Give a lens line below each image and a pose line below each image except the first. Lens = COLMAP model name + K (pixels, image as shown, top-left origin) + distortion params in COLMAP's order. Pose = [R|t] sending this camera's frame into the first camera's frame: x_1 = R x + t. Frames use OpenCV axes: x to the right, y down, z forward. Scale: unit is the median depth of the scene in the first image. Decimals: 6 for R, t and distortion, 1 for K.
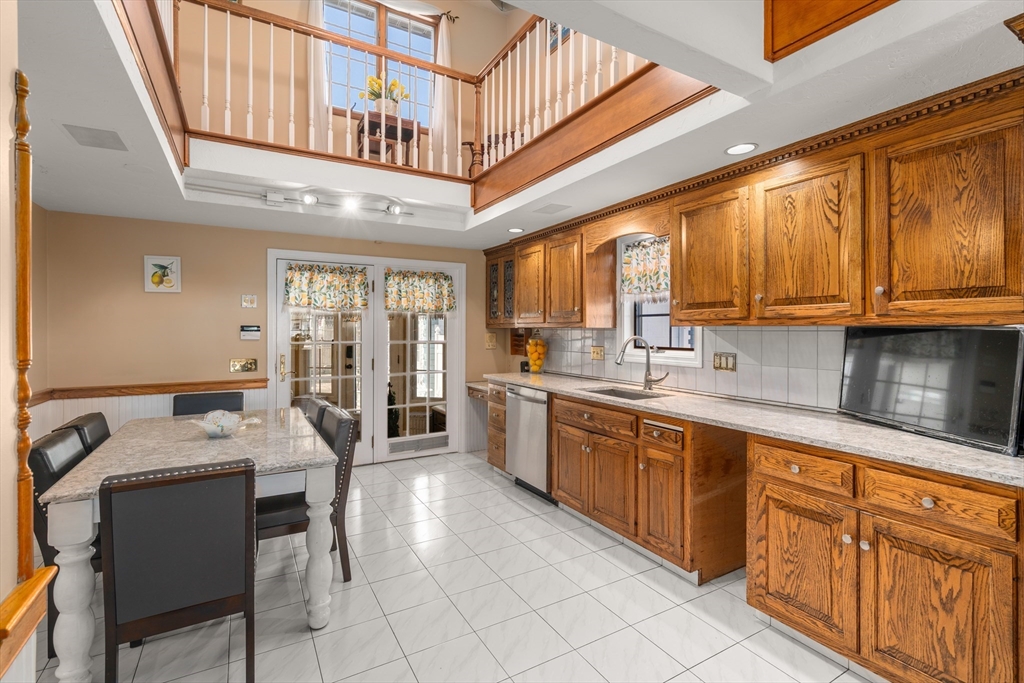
lens RADIAL K [[468.8, 0, 518.1], [0, 468.8, 329.0], [0, 0, 1]] dist [0.001485, -0.000514]
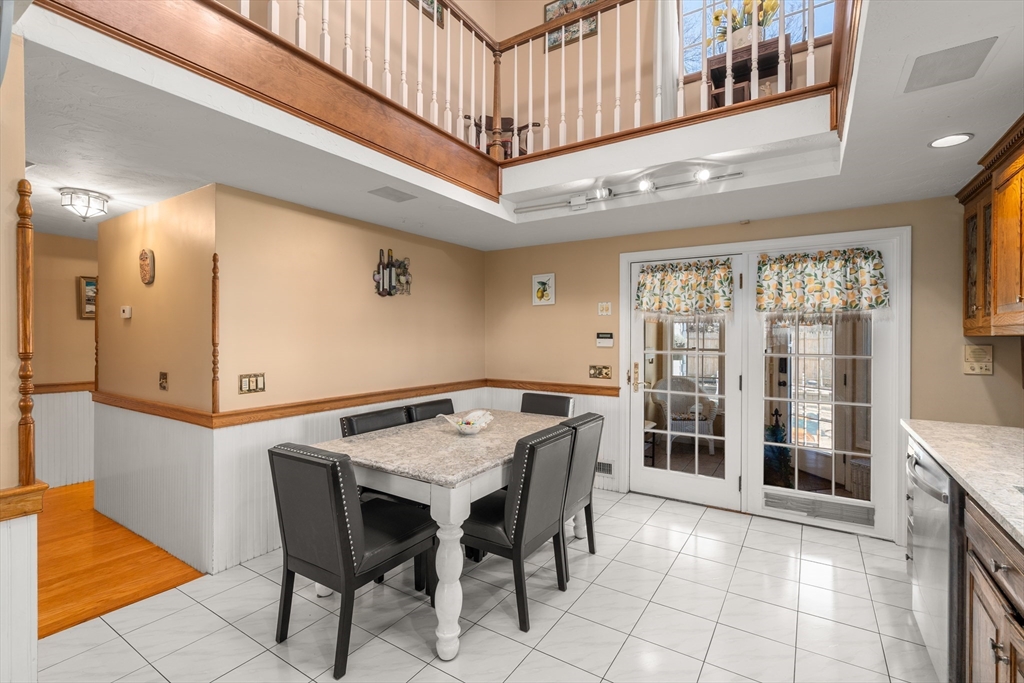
lens RADIAL K [[468.8, 0, 503.7], [0, 468.8, 333.2], [0, 0, 1]] dist [0.001485, -0.000514]
pose [[0.444124, -0.003224, -0.895959, 0.220131], [-0.003735, 0.999978, -0.005450, -0.000143], [0.895958, 0.005767, 0.444102, 0.330569]]
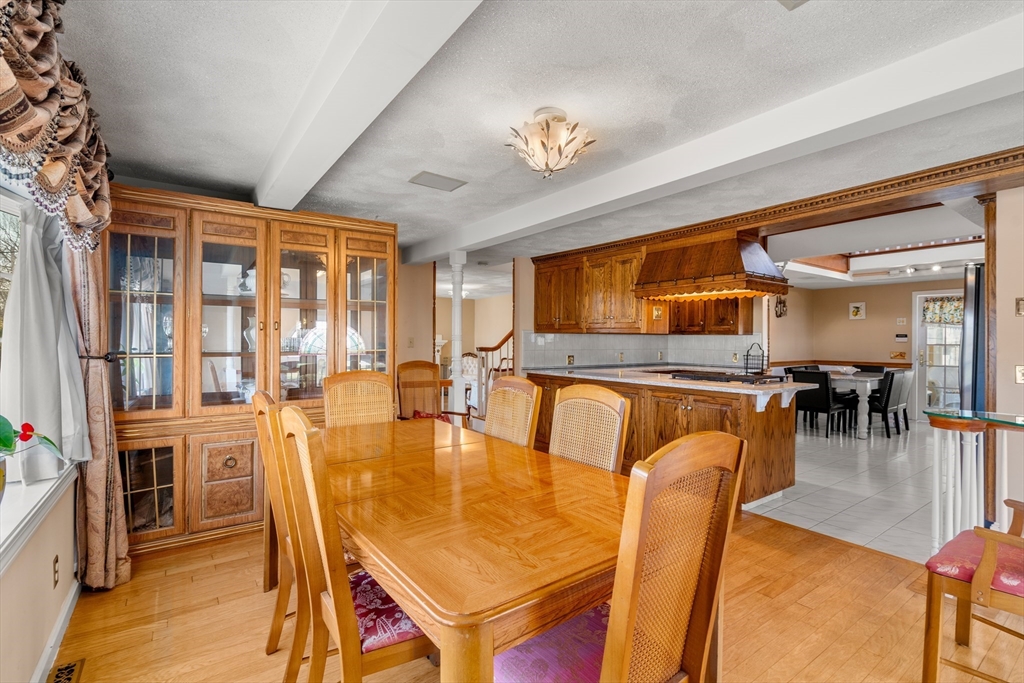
lens RADIAL K [[468.8, 0, 512.7], [0, 468.8, 340.5], [0, 0, 1]] dist [0.001485, -0.000514]
pose [[0.093384, 0.003704, -0.995623, 1.073682], [-0.003144, 0.999989, 0.003426, 0.014892], [0.995625, 0.002811, 0.093395, -0.673972]]
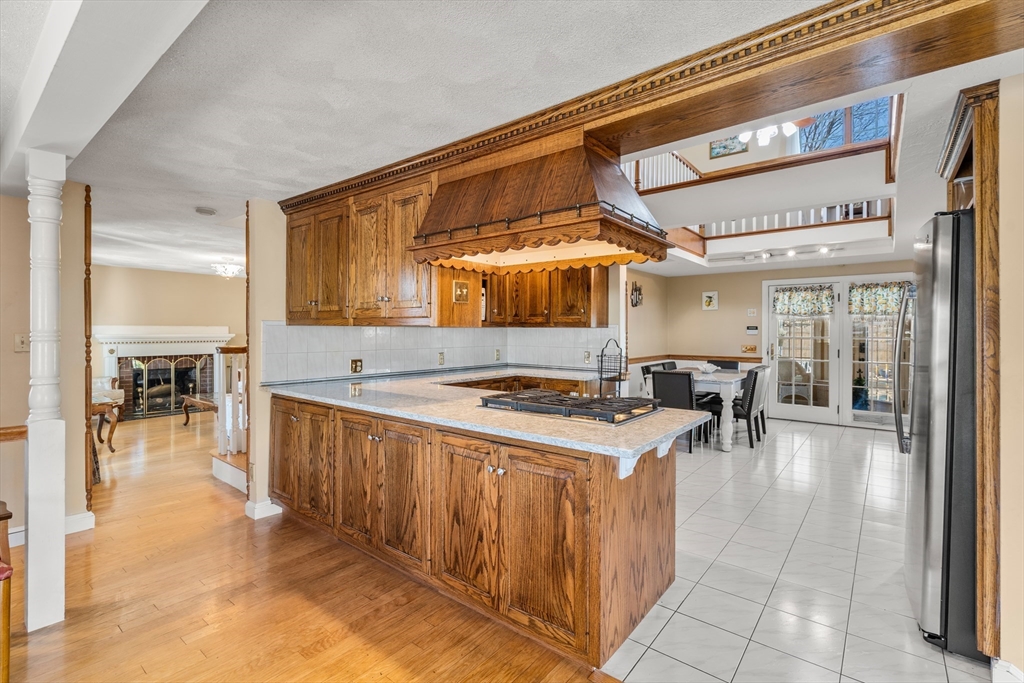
lens RADIAL K [[468.8, 0, 503.9], [0, 468.8, 331.6], [0, 0, 1]] dist [0.001485, -0.000514]
pose [[0.346509, 0.003979, -0.938038, 0.693419], [-0.001070, 0.999992, 0.003846, 0.006387], [0.938046, -0.000329, 0.346511, -0.439010]]
